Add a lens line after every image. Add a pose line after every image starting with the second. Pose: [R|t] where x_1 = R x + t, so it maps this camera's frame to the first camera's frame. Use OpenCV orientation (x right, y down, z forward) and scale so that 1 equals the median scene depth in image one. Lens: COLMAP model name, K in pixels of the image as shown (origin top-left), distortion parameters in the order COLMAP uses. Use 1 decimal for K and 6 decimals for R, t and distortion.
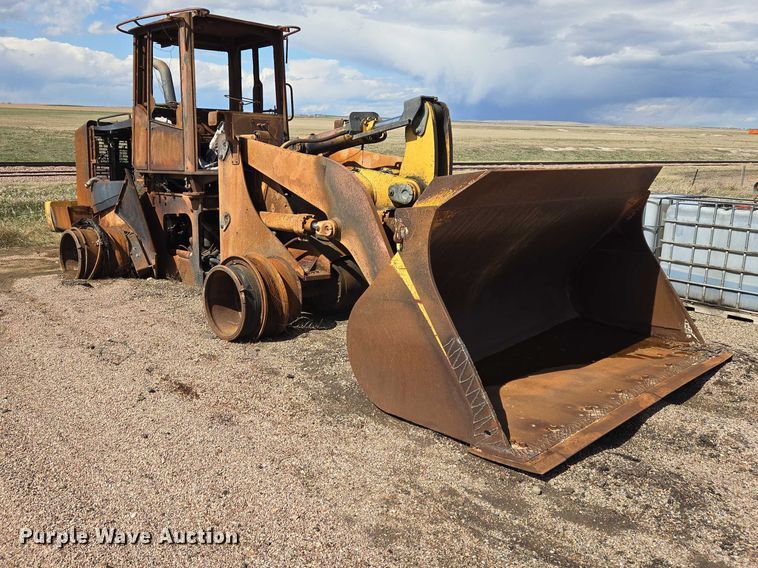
lens RADIAL K [[667.1, 0, 344.9], [0, 667.1, 270.6], [0, 0, 1]] dist [0.033637, -0.009154]
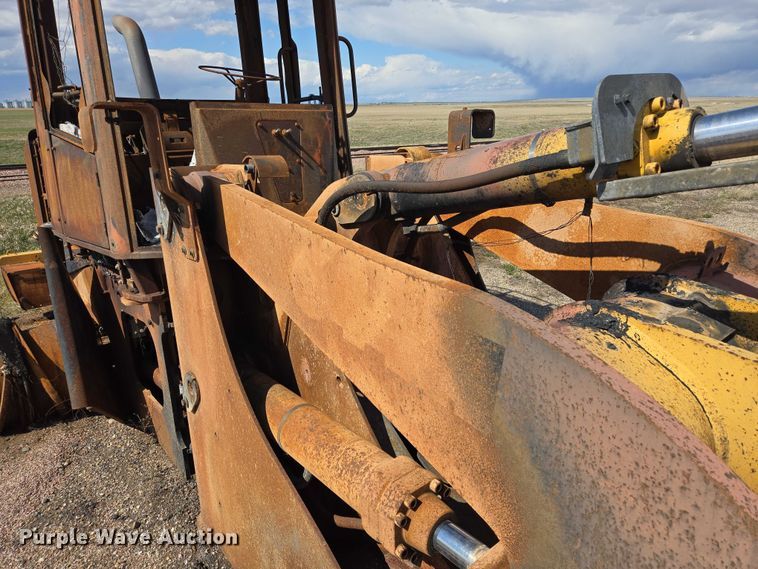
lens RADIAL K [[510.9, 0, 377.2], [0, 510.9, 284.2], [0, 0, 1]] dist [0.071572, -0.052560]
pose [[0.997554, -0.027854, -0.064104, -0.050655], [0.034706, 0.993503, 0.108382, -0.172651], [0.060669, -0.110342, 0.992040, 0.741347]]
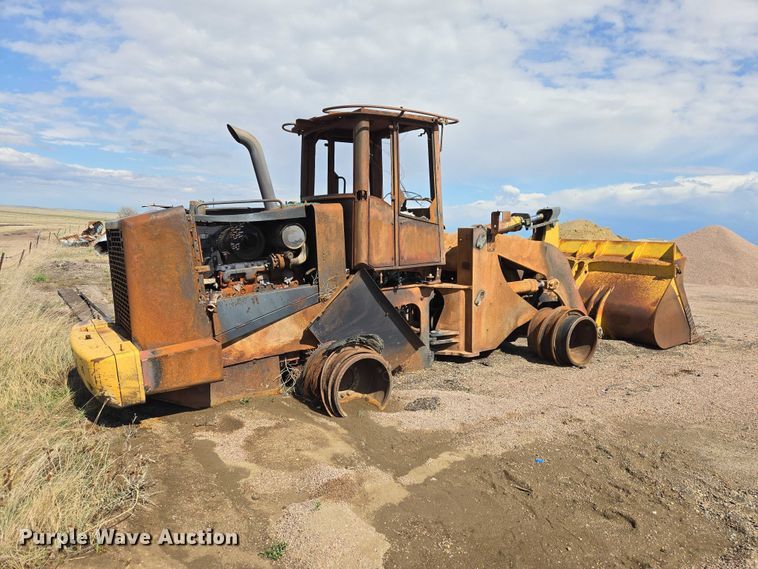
lens RADIAL K [[524.4, 0, 378.7], [0, 524.4, 287.7], [0, 0, 1]] dist [0.020758, -0.003087]
pose [[0.156667, -0.141349, 0.977484, -1.204133], [0.174166, 0.978150, 0.113531, -0.244181], [-0.972174, 0.152458, 0.177862, 1.047147]]
